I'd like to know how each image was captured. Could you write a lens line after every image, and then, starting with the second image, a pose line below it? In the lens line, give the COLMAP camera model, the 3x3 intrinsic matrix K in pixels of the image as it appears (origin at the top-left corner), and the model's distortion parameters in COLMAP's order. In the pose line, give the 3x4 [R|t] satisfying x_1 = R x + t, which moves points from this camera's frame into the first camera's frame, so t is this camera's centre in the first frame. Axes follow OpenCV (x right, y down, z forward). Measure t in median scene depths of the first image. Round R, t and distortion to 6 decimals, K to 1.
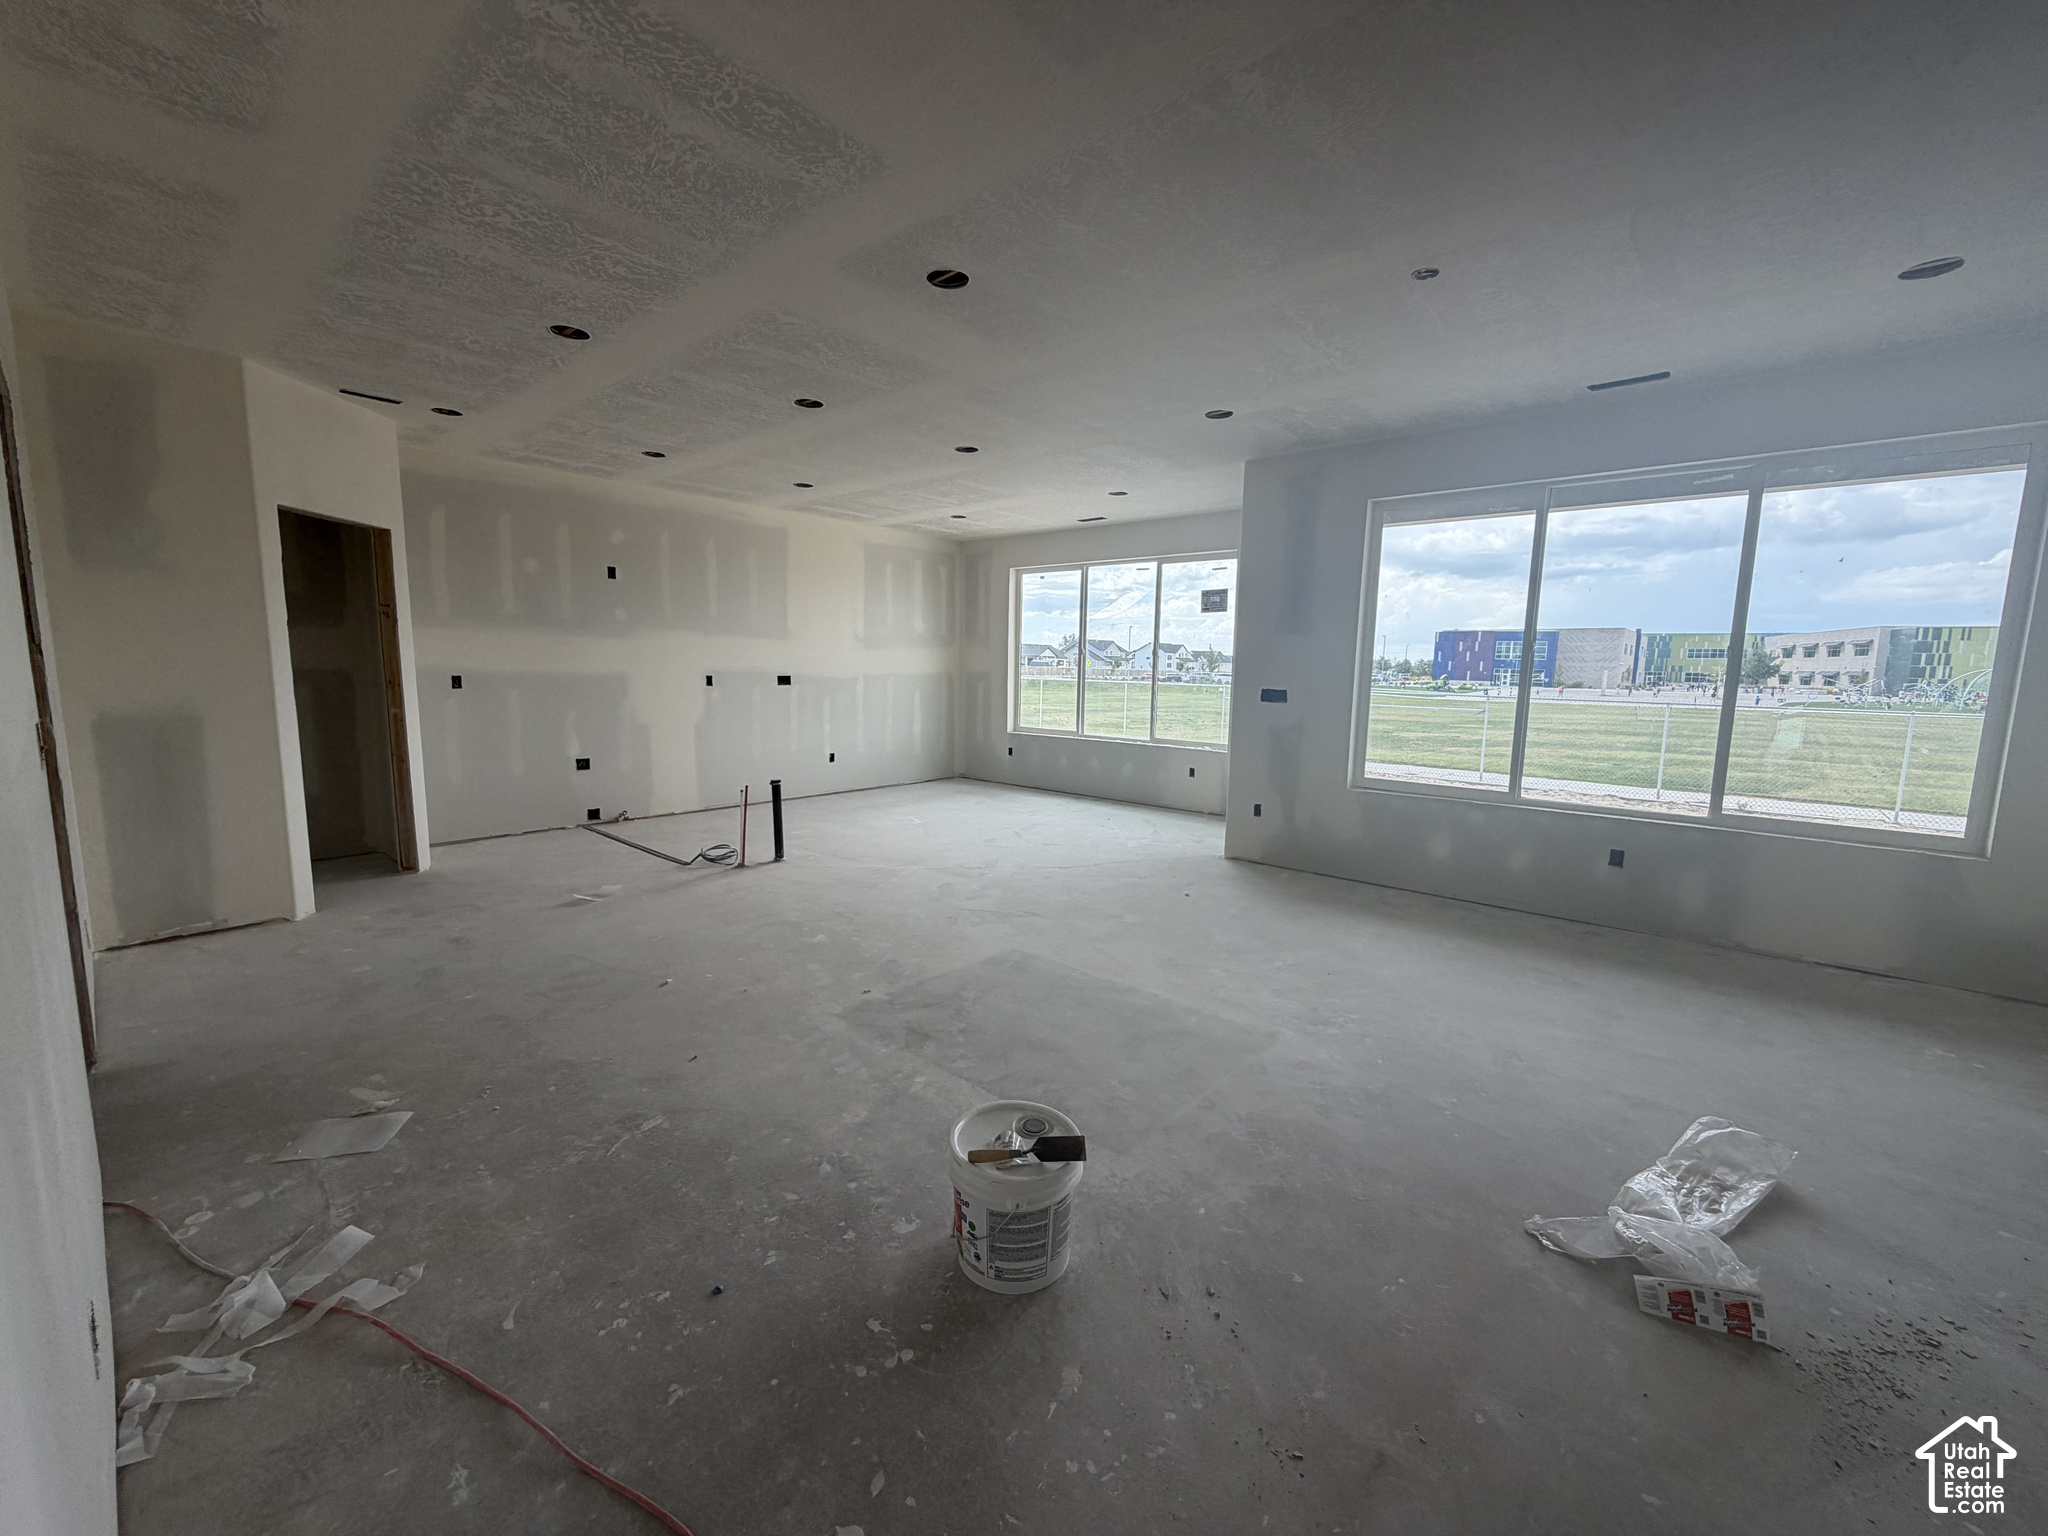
lens RADIAL K [[817.9, 0, 1020.0], [0, 817.9, 770.2], [0, 0, 1]] dist [0.001552, 0.000040]
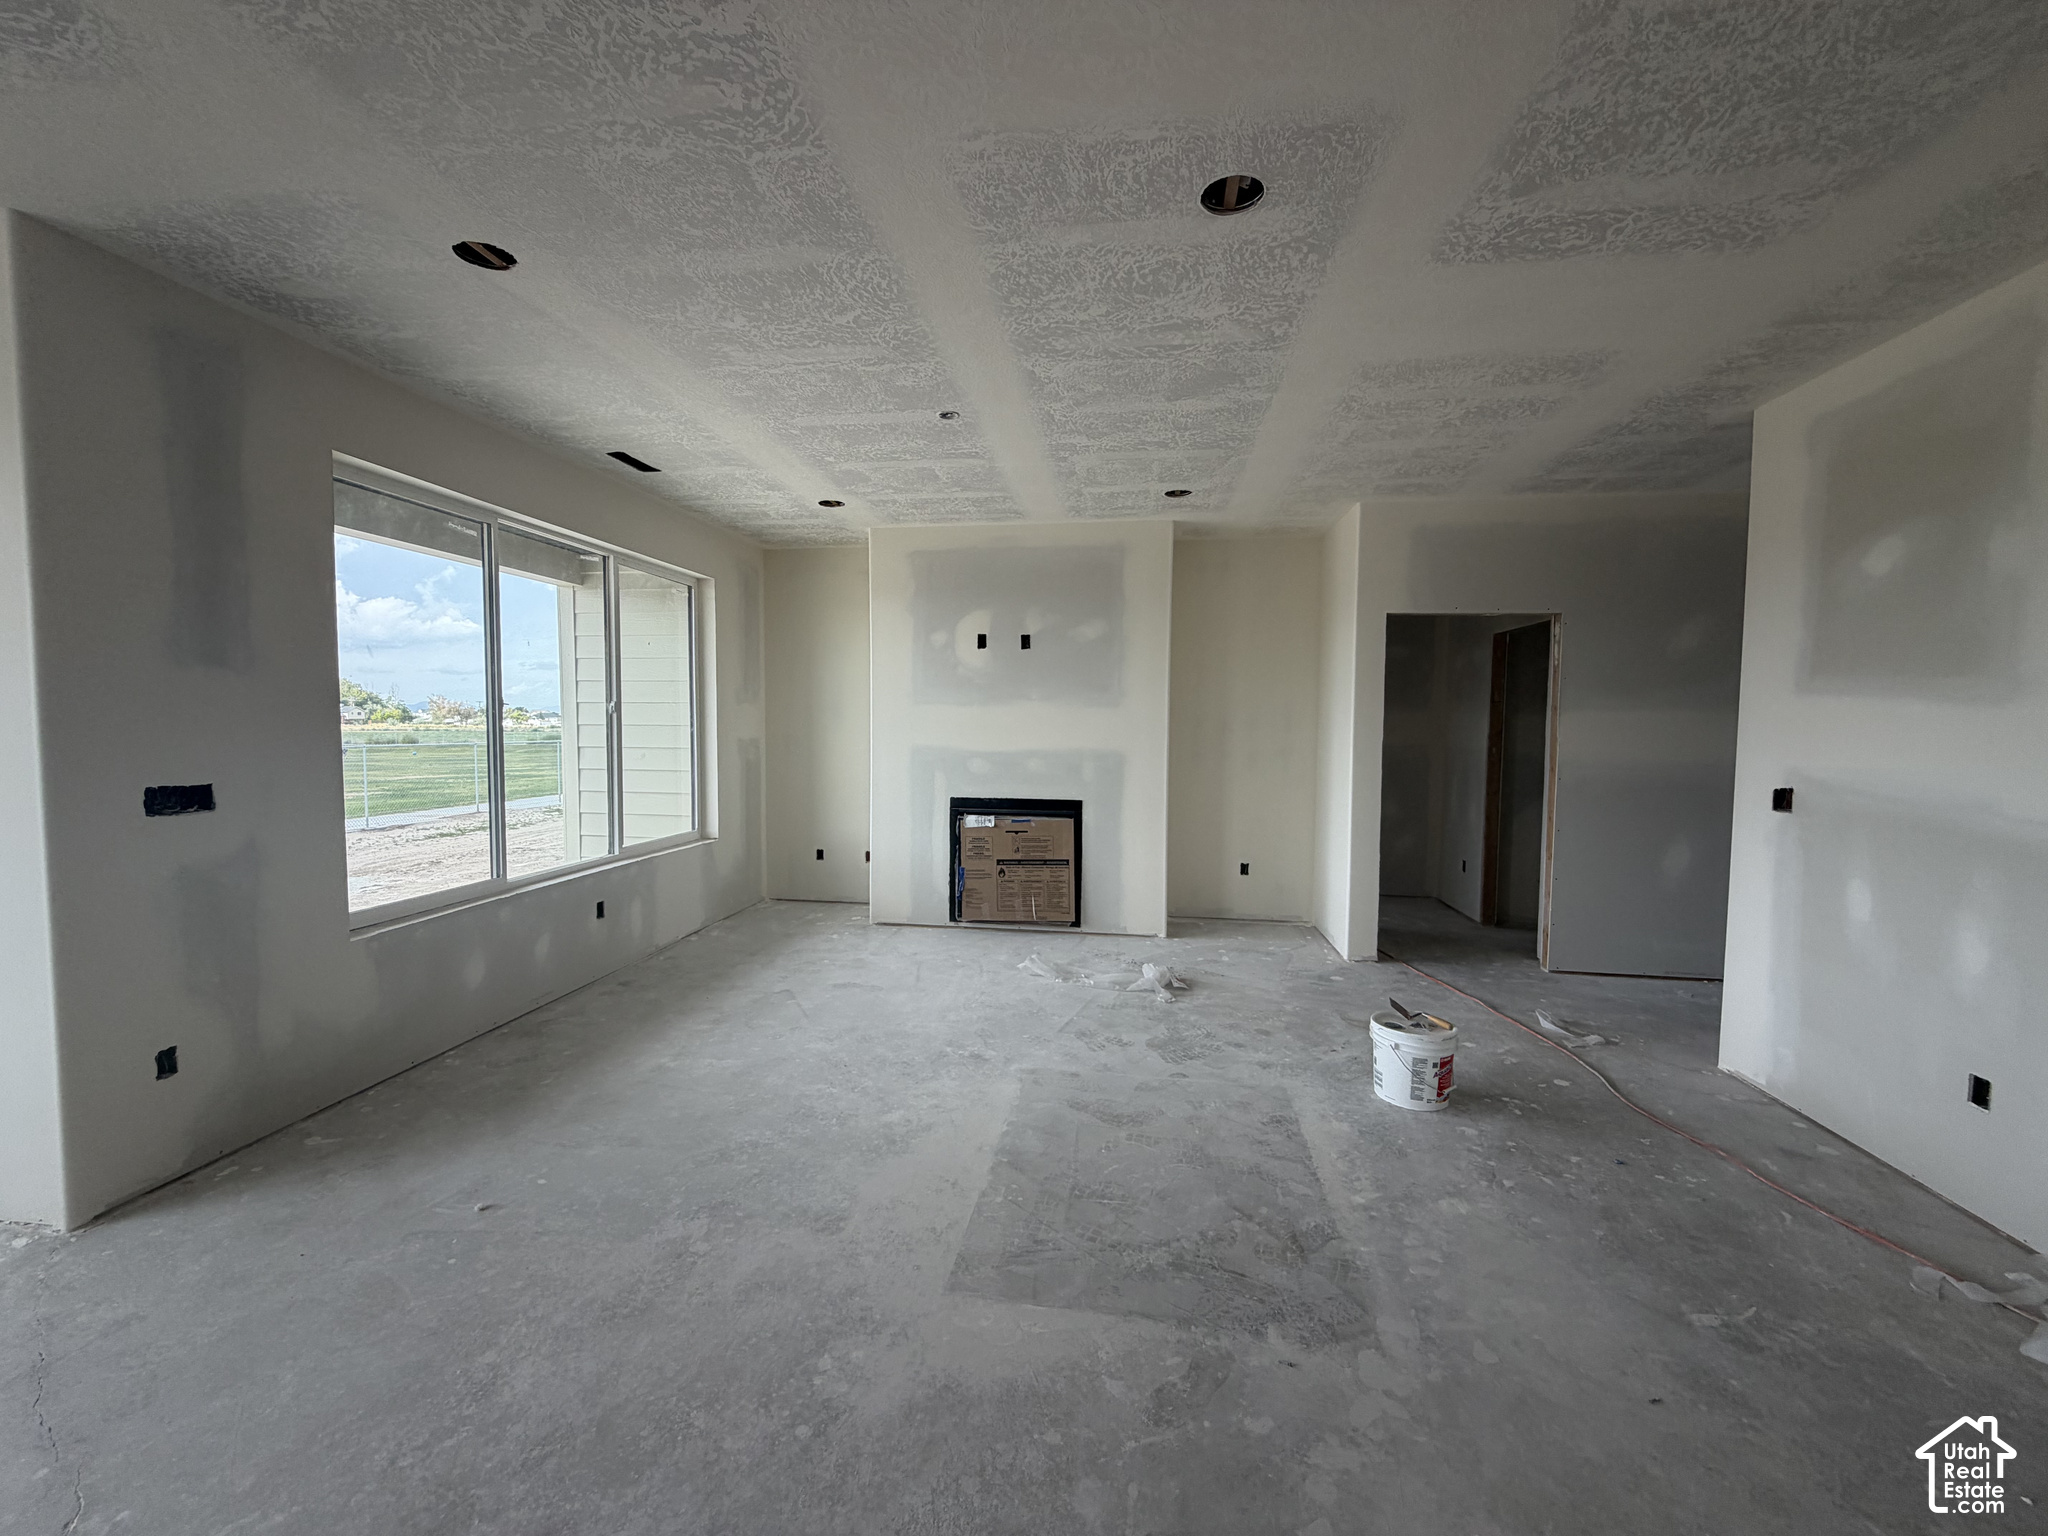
lens RADIAL K [[817.9, 0, 1021.7], [0, 817.9, 767.6], [0, 0, 1]] dist [0.001552, 0.000040]
pose [[-0.545615, -0.068196, 0.835256, -0.585916], [0.090027, 0.986146, 0.139324, -0.237361], [-0.833186, 0.151213, -0.531917, 1.558388]]
